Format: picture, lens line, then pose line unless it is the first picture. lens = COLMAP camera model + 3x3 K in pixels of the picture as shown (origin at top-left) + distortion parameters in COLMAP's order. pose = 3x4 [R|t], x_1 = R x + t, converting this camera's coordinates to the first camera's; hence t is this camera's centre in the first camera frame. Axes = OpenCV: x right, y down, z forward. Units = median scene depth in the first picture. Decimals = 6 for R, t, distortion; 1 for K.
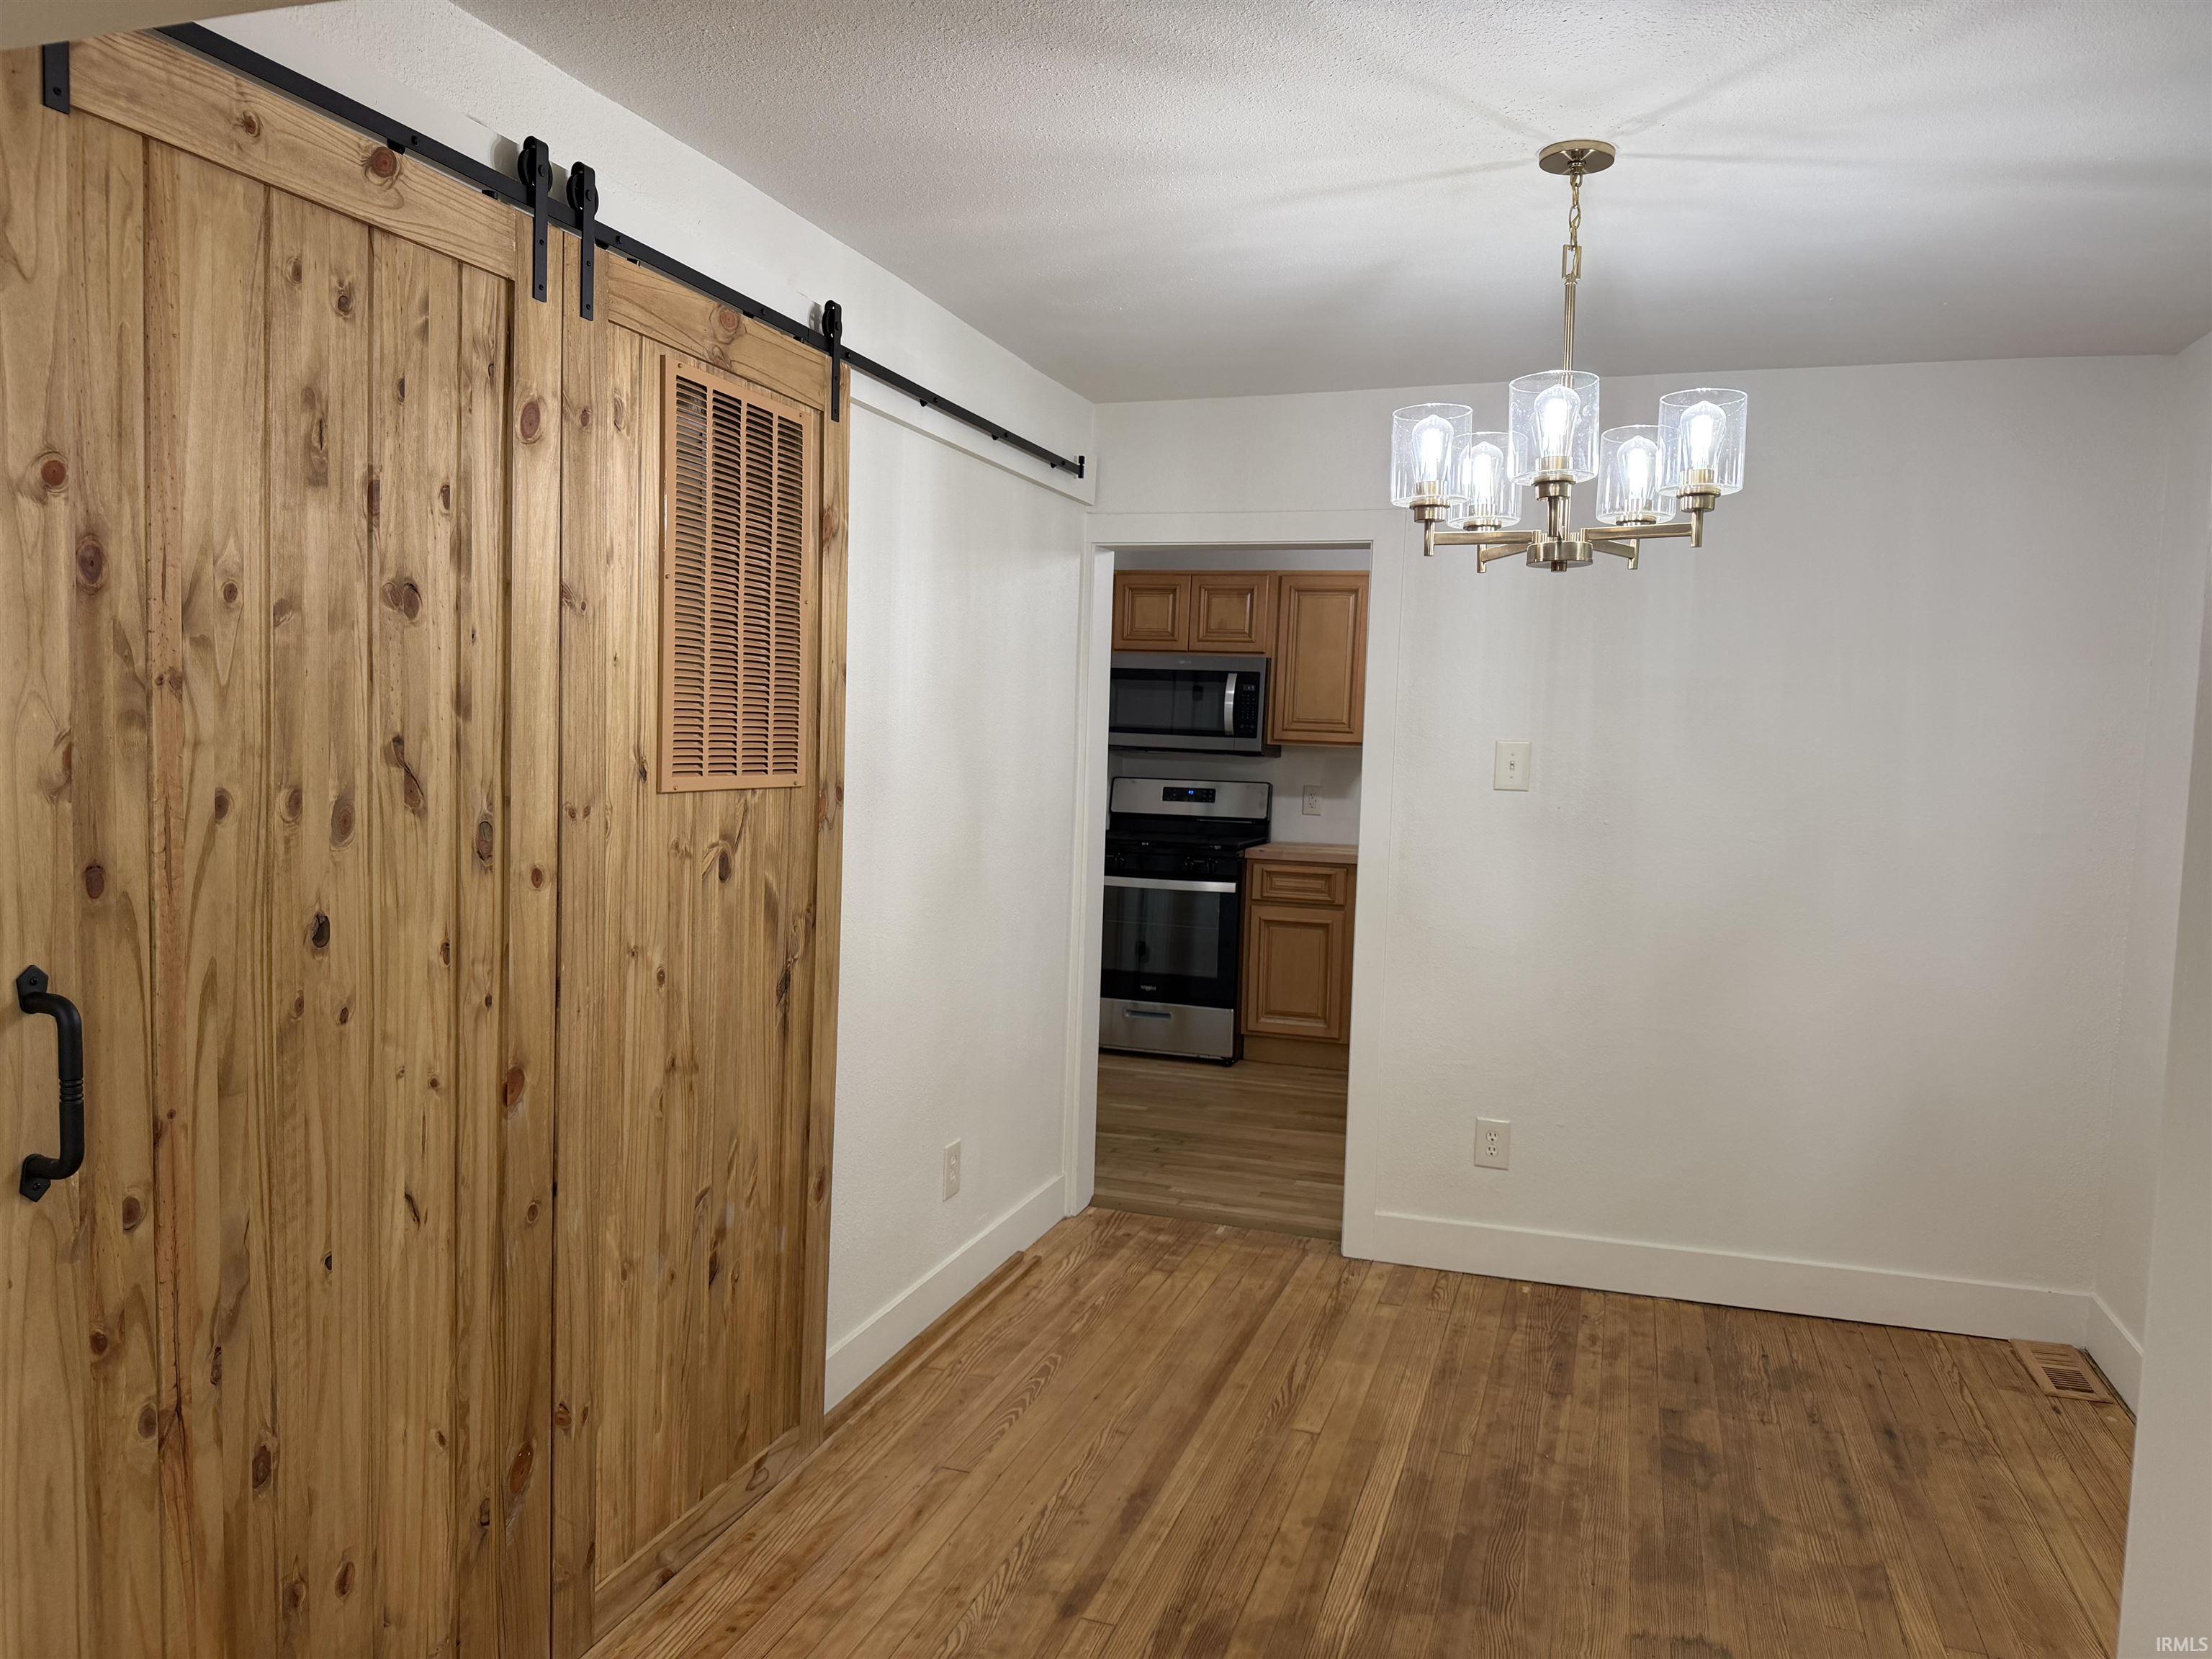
lens RADIAL K [[1551.0, 0, 1099.2], [0, 1551.0, 842.5], [0, 0, 1]] dist [0.030777, -0.065569]
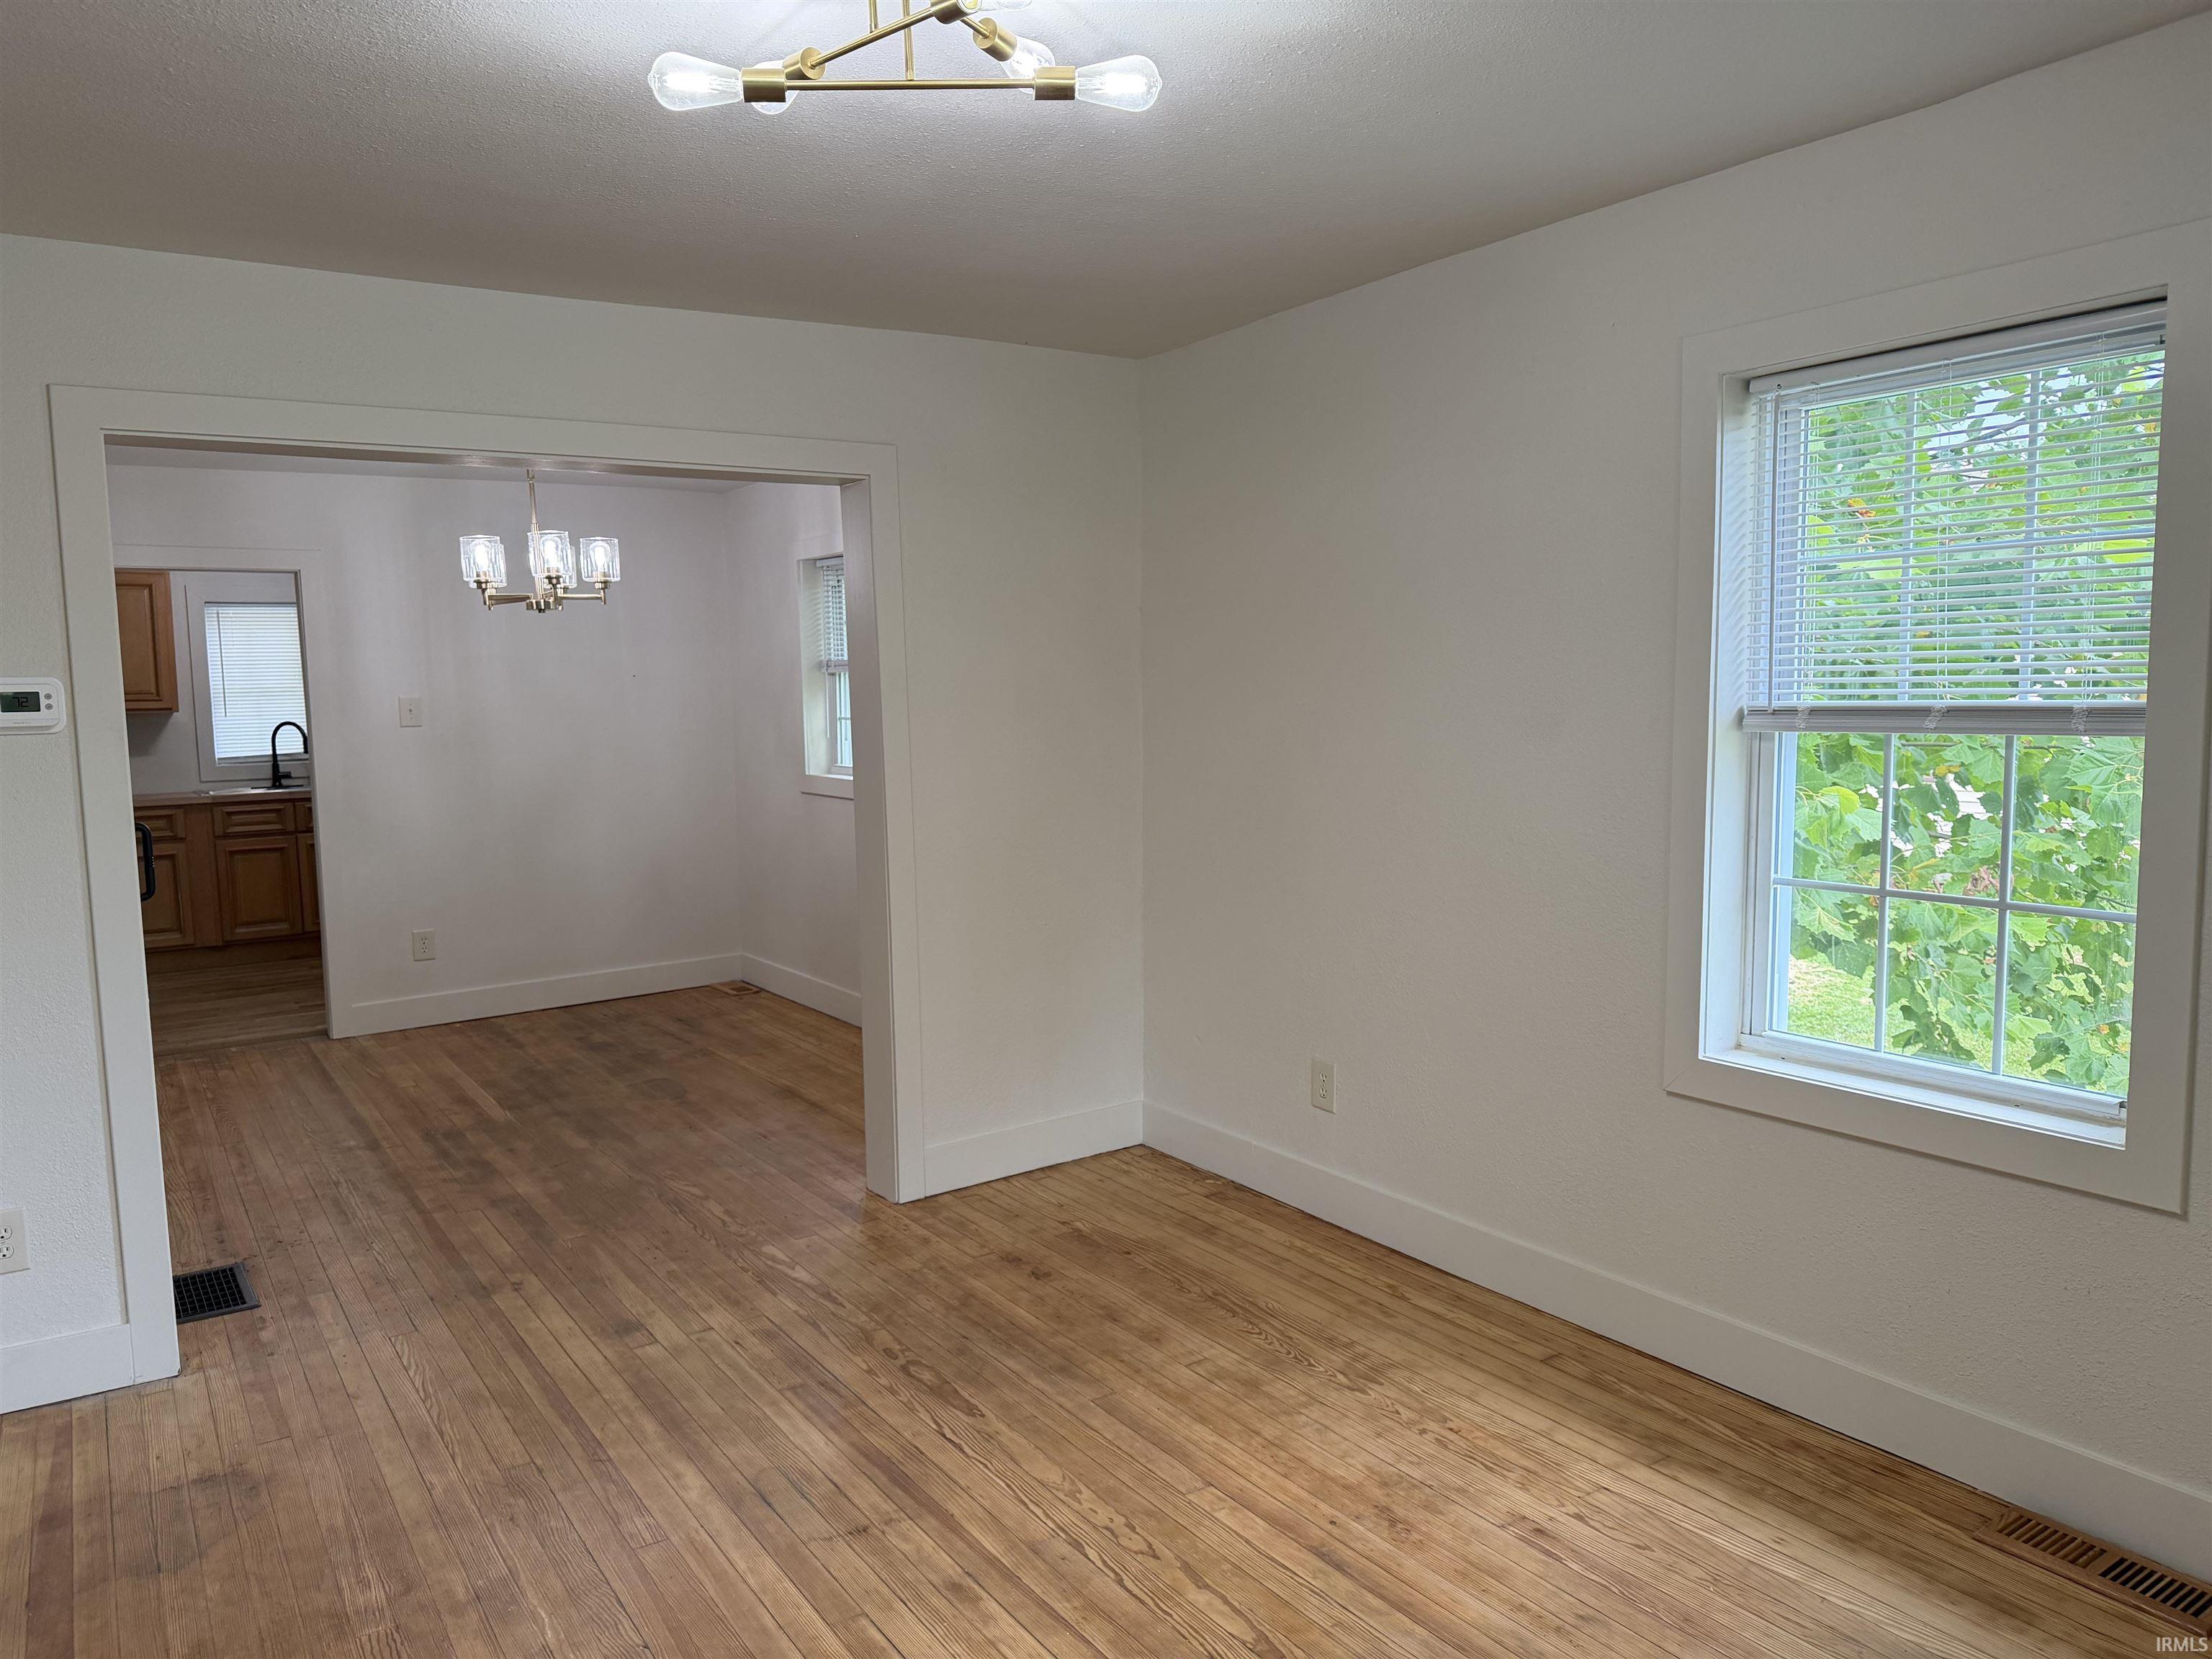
lens RADIAL K [[1551.0, 0, 1099.2], [0, 1551.0, 842.5], [0, 0, 1]] dist [0.030777, -0.065569]
pose [[0.616084, -0.122845, 0.778042, -0.972088], [0.099388, 0.991993, 0.077927, 0.054588], [-0.781385, 0.029319, 0.623360, -0.977917]]
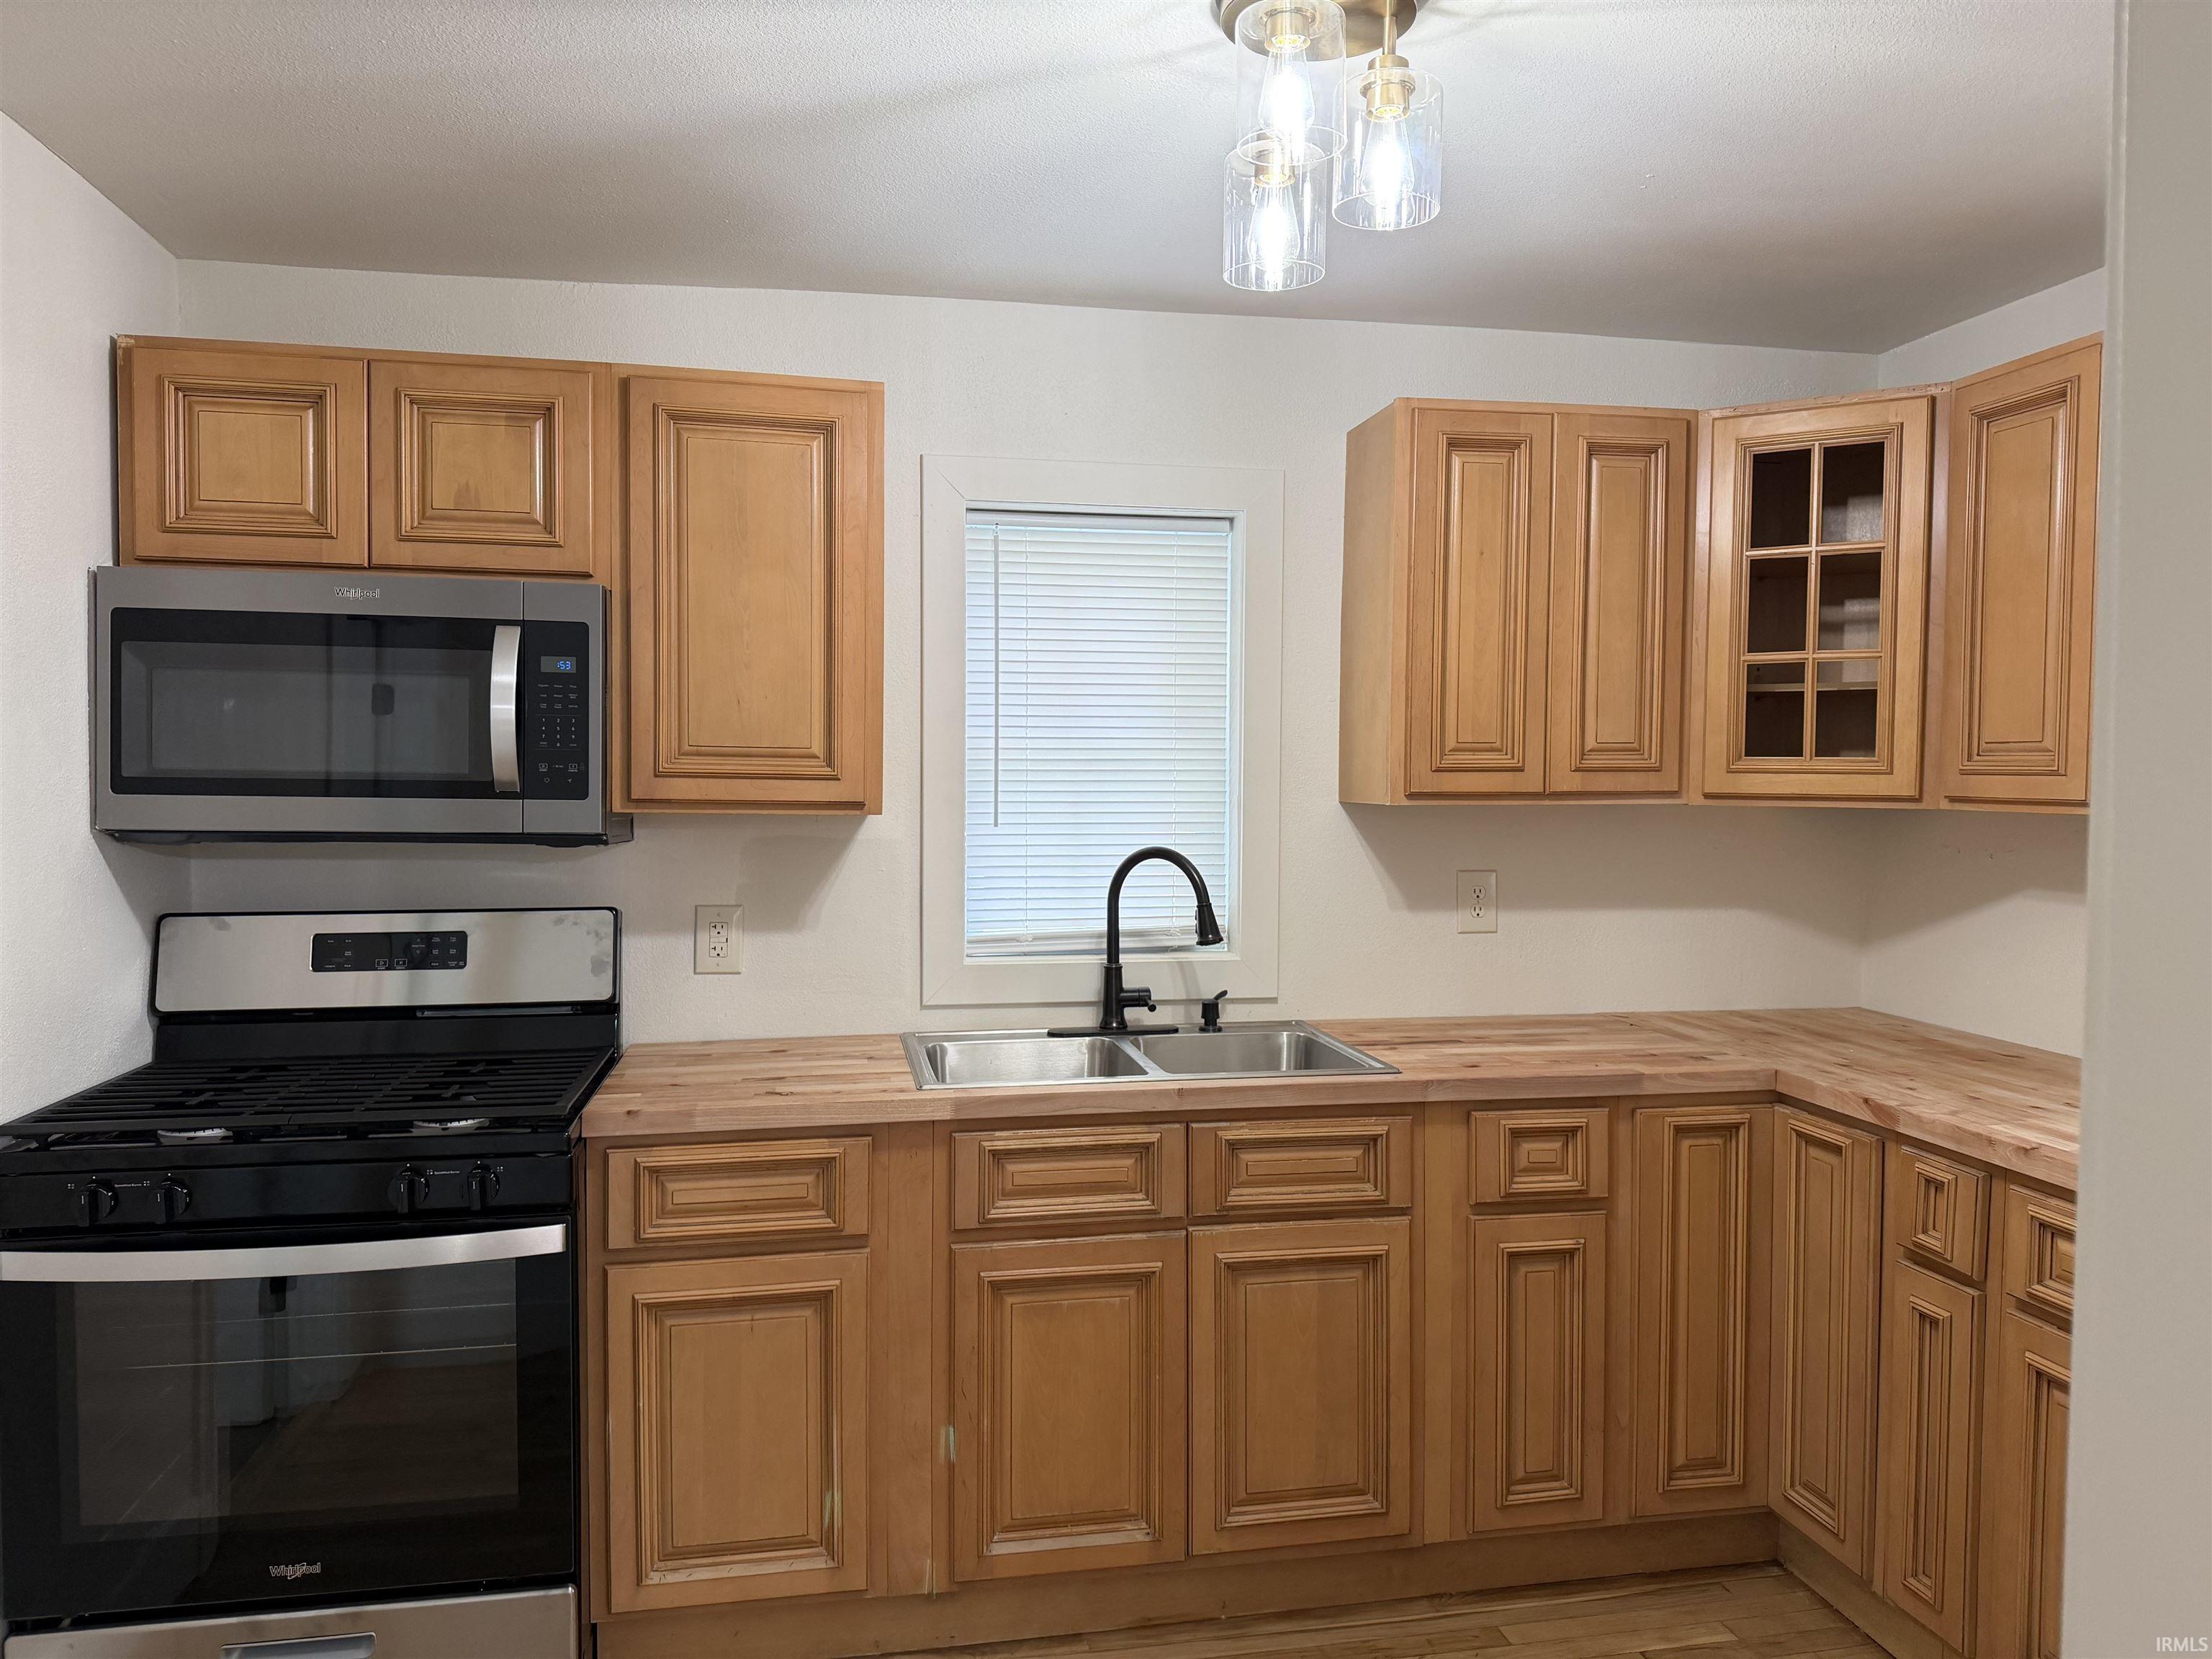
lens RADIAL K [[1569.5, 0, 1132.1], [0, 1569.5, 838.7], [0, 0, 1]] dist [0.046745, -0.067481]
pose [[0.870997, -0.045938, 0.489137, 0.080073], [0.058233, 0.998254, -0.009942, -0.126184], [-0.487826, 0.037143, 0.872151, 1.651763]]
